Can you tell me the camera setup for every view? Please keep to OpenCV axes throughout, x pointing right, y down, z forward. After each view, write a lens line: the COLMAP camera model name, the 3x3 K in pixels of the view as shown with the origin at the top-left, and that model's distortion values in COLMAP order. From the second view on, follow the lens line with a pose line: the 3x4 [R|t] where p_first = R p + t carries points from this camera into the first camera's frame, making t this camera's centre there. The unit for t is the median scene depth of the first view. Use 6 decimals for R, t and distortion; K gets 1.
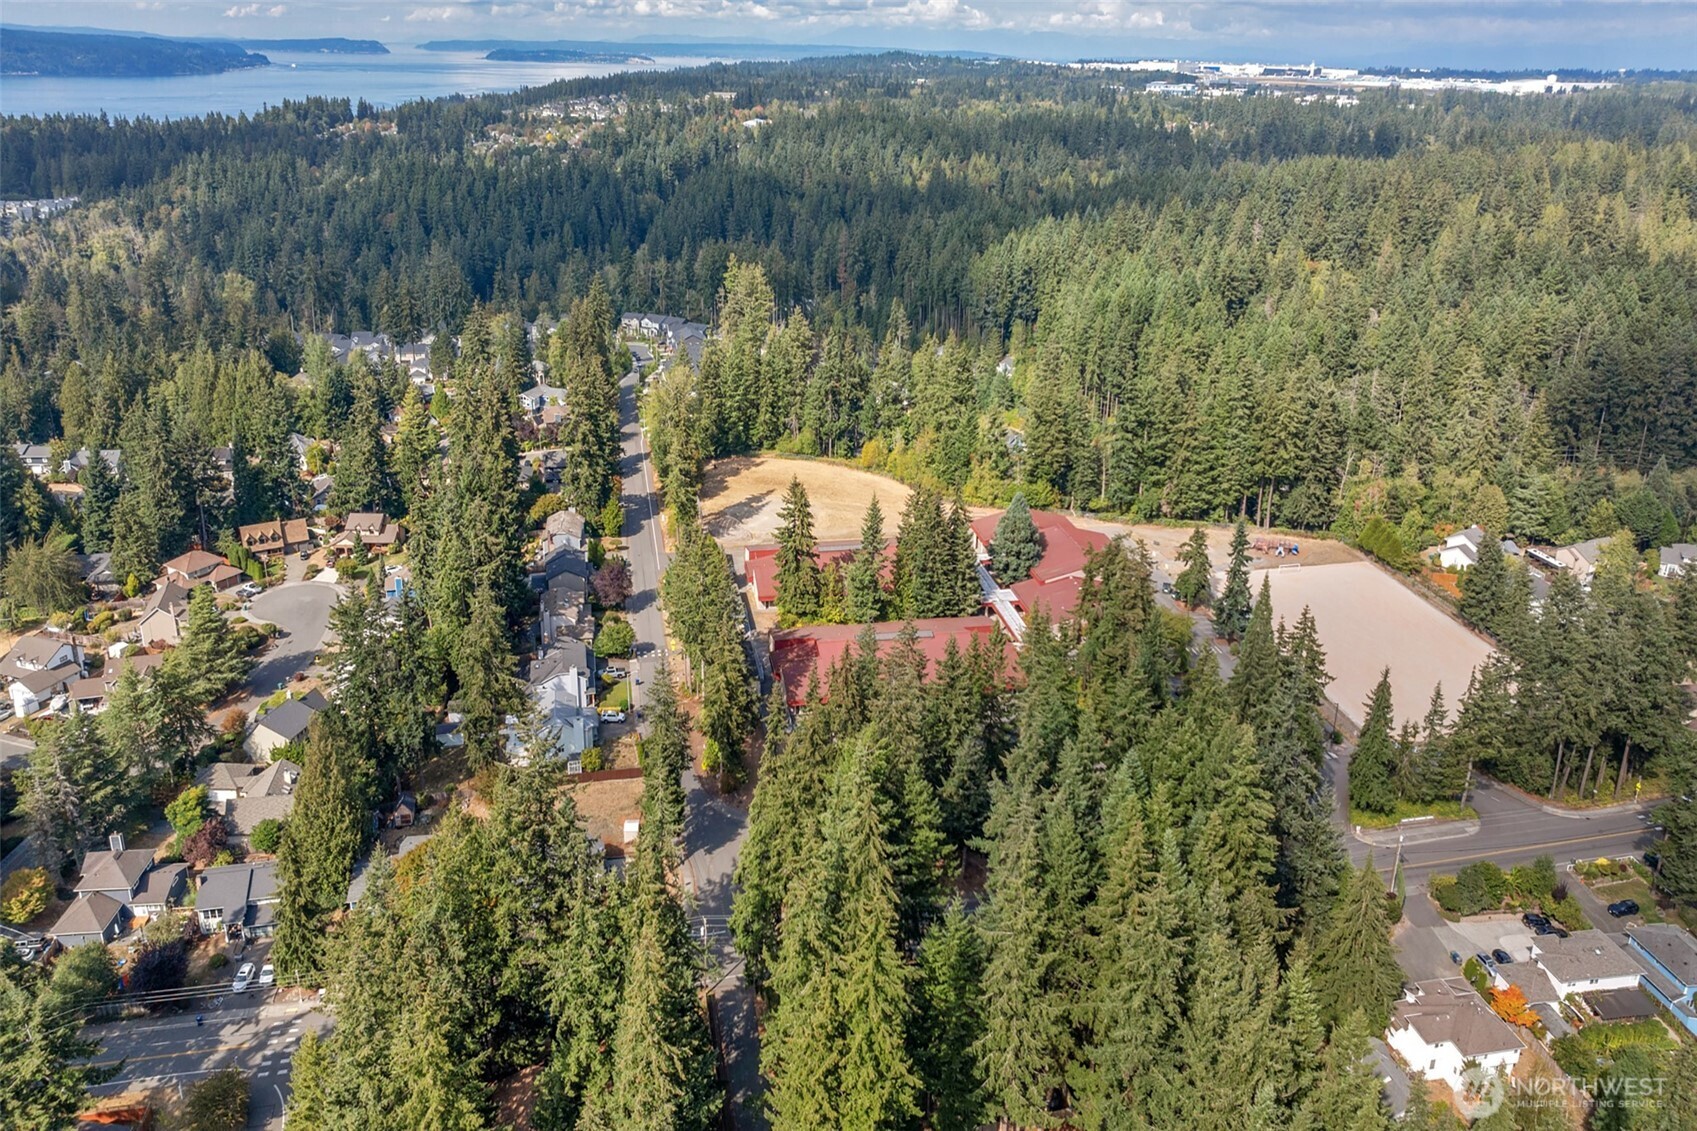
lens RADIAL K [[1430.7, 0, 893.8], [0, 1430.7, 435.5], [0, 0, 1]] dist [-0.062271, 0.102280]
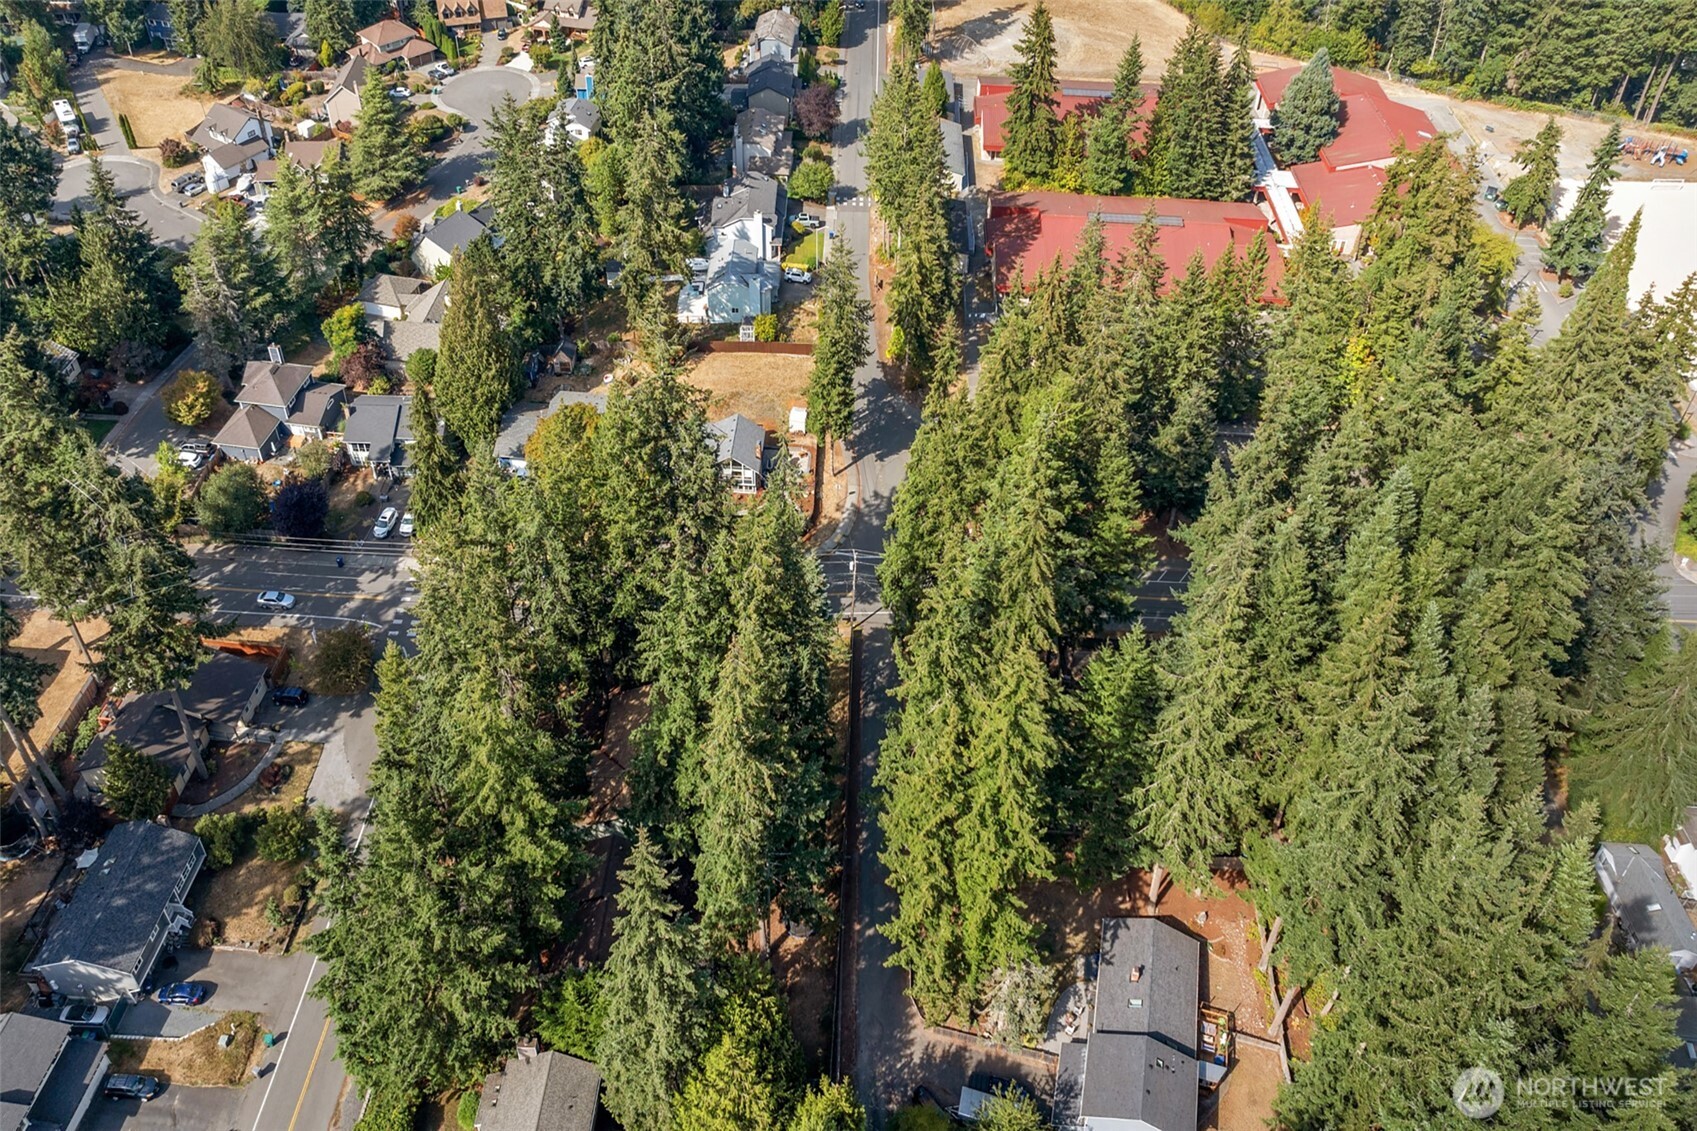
lens RADIAL K [[1430.7, 0, 893.8], [0, 1430.7, 435.5], [0, 0, 1]] dist [-0.062271, 0.102280]
pose [[0.976420, 0.137246, -0.166634, 0.019513], [-0.068467, 0.928919, 0.363897, -0.034559], [0.204733, -0.343908, 0.916413, 0.190381]]
